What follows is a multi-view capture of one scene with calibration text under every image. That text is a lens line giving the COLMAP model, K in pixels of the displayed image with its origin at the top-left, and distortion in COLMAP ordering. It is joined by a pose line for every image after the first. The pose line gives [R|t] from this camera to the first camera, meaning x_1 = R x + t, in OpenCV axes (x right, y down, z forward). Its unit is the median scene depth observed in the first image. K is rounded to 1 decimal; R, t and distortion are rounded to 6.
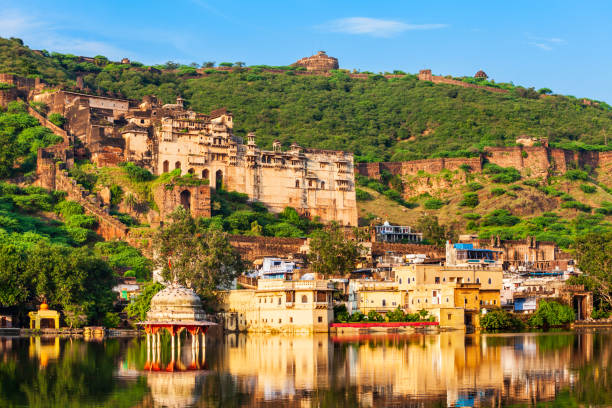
lens RADIAL K [[1262.7, 0, 292.4], [0, 1262.7, 212.5], [0, 0, 1]] dist [-0.328070, -1.363001]
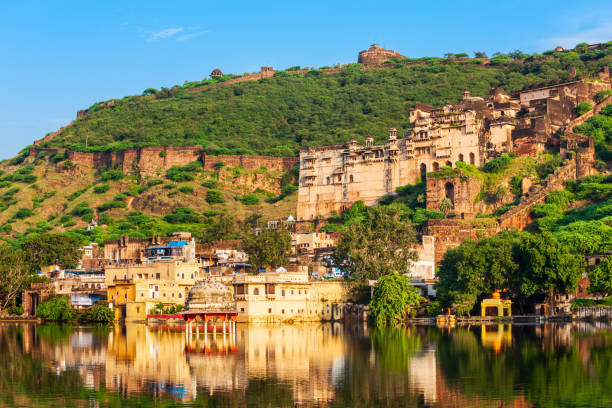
lens RADIAL K [[1262.7, 0, 292.4], [0, 1262.7, 212.5], [0, 0, 1]] dist [-0.328070, -1.363001]
pose [[-0.990734, 0.011558, 0.135326, -0.091904], [0.010064, -0.987386, 0.158012, 0.010030], [0.135446, 0.157910, 0.978120, -0.036952]]
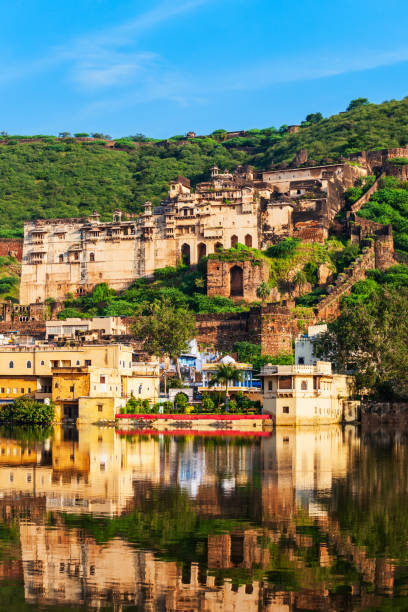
lens RADIAL K [[1262.7, 0, 204.0], [0, 1262.7, 306.0], [0, 0, 1]] dist [-0.328070, -1.363001]
pose [[-0.969543, -0.027172, -0.243410, 0.154835], [-0.012566, -0.986999, 0.160233, 0.022011], [-0.244600, 0.158411, 0.956596, 0.107639]]
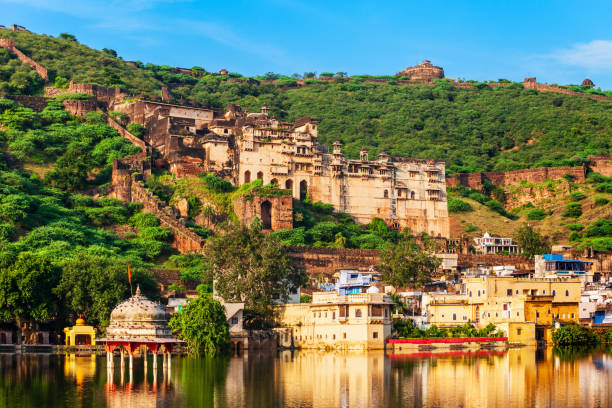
lens RADIAL K [[1262.7, 0, 292.4], [0, 1262.7, 212.5], [0, 0, 1]] dist [-0.328070, -1.363001]
pose [[0.995027, -0.008100, -0.099272, 0.029657], [0.006936, 0.999903, -0.012070, 0.002678], [0.099360, 0.011322, 0.994987, 0.036978]]
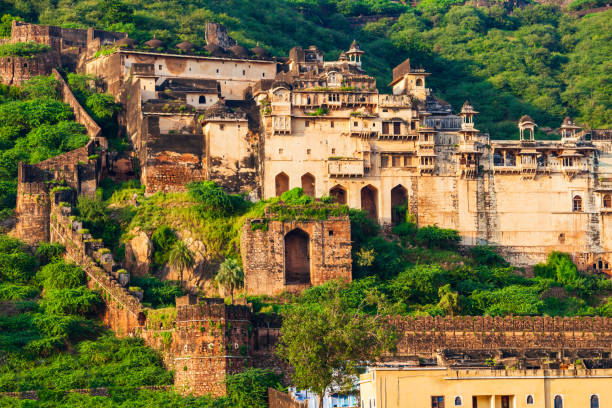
lens RADIAL K [[2258.9, 0, 306.0], [0, 2258.9, 204.0], [0, 0, 1]] dist [0.165100, -0.806814]
pose [[0.934095, -0.058804, -0.352149, 0.224109], [0.046818, 0.998000, -0.042465, 0.009965], [0.353942, 0.023179, 0.934980, 0.152415]]
